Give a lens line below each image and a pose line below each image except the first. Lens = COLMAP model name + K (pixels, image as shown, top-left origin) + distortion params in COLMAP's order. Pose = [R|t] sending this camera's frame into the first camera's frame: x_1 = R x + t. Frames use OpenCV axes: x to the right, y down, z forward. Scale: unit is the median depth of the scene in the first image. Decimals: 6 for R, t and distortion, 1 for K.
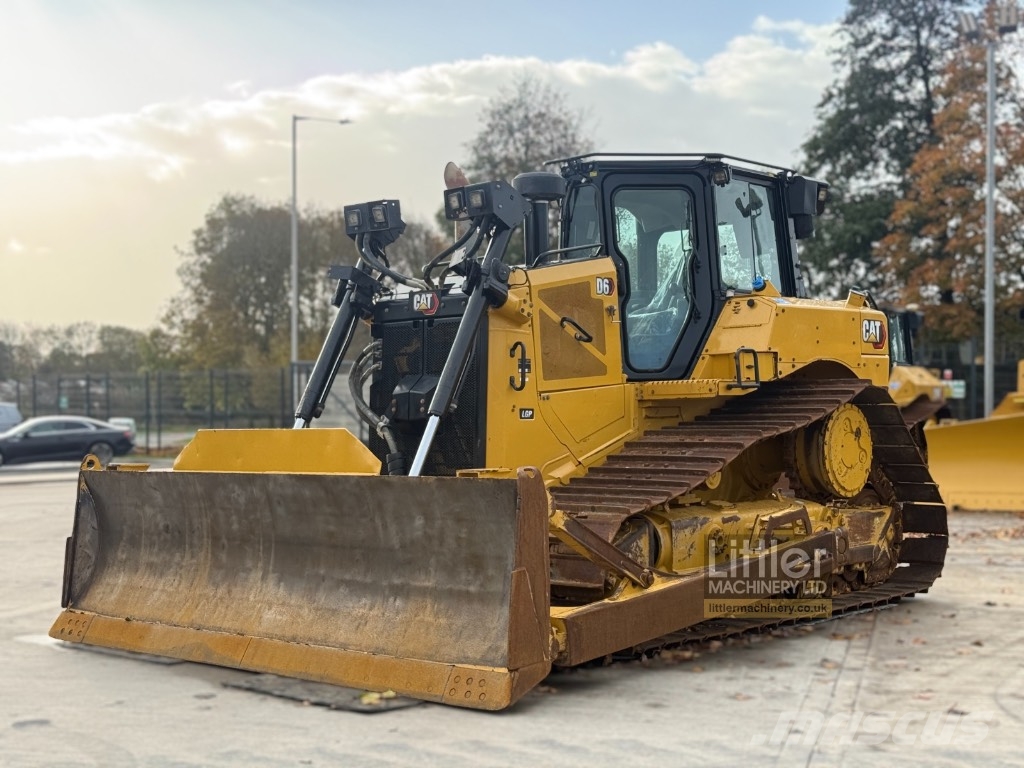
lens RADIAL K [[1421.8, 0, 512.0], [0, 1421.8, 384.0], [0, 0, 1]] dist [0.156081, -0.081305]
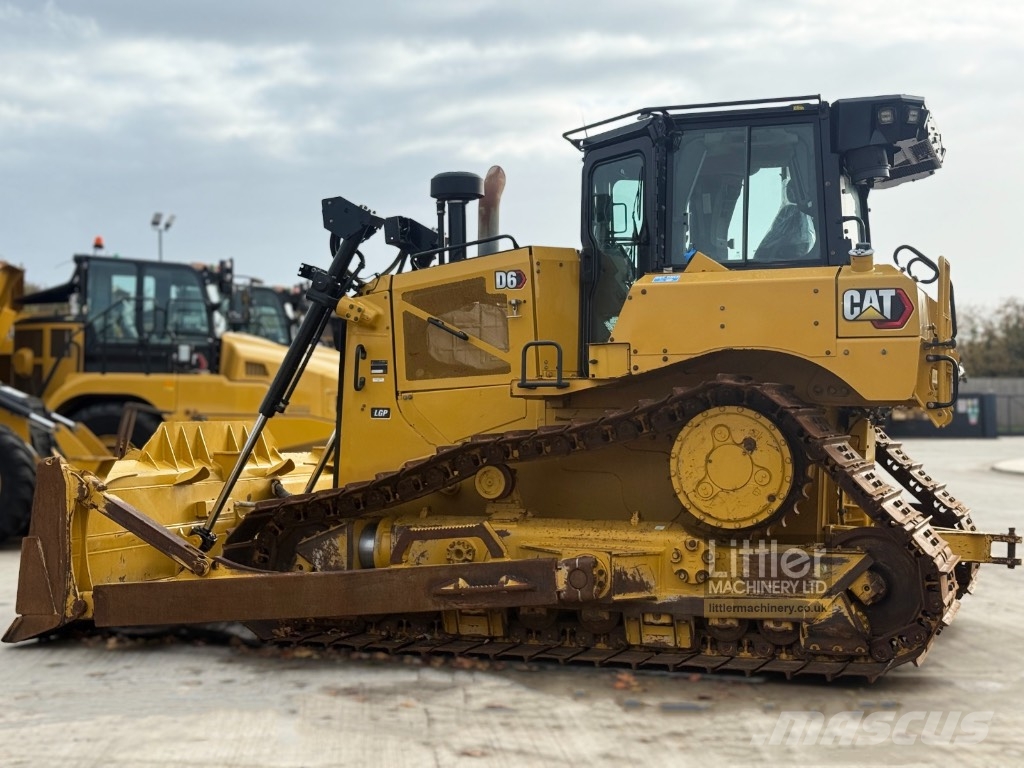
lens RADIAL K [[1487.9, 0, 515.6], [0, 1487.9, 368.3], [0, 0, 1]] dist [0.139615, -0.036573]
pose [[0.376267, -0.012564, -0.926426, 0.977753], [0.011787, 0.999892, -0.008773, -0.000901], [0.926436, -0.007619, 0.376374, 0.626308]]
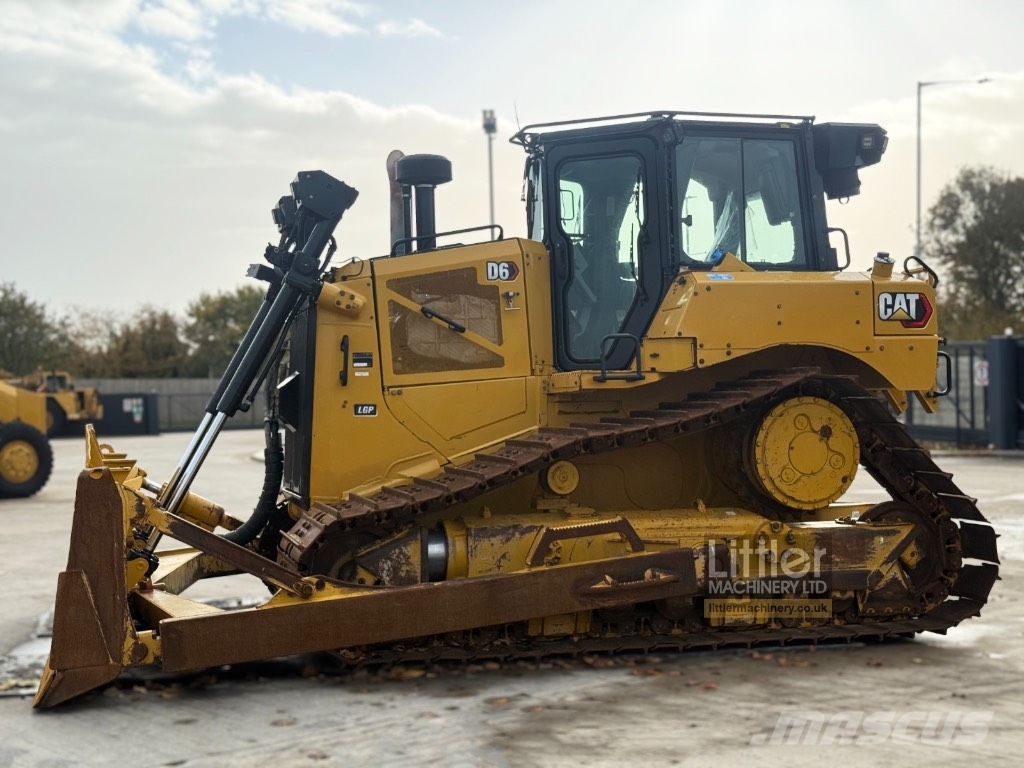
lens RADIAL K [[1421.8, 0, 512.0], [0, 1421.8, 384.0], [0, 0, 1]] dist [0.156081, -0.081305]
pose [[0.842425, -0.006189, -0.538779, 0.564544], [0.012801, 0.999882, 0.008530, -0.003107], [0.538662, -0.014083, 0.842404, 0.222938]]
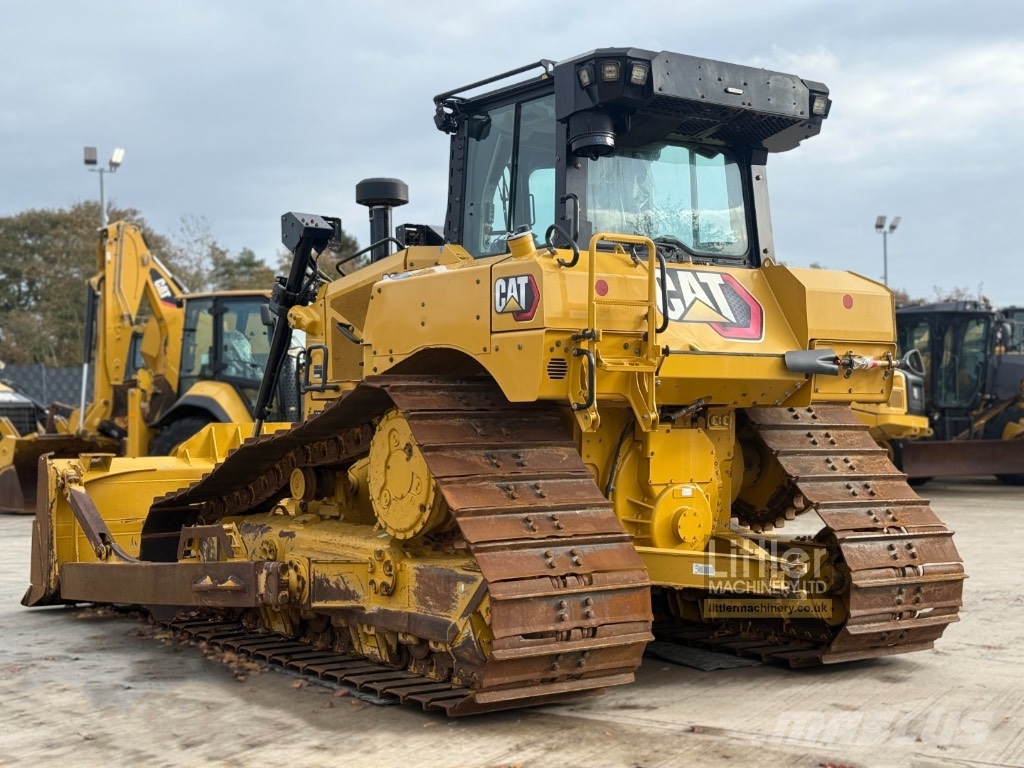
lens RADIAL K [[1421.8, 0, 512.0], [0, 1421.8, 384.0], [0, 0, 1]] dist [0.156081, -0.081305]
pose [[-0.214230, -0.003045, -0.976778, 0.967419], [0.024414, 0.999666, -0.008471, 0.009016], [0.976478, -0.025661, -0.214084, 1.271331]]
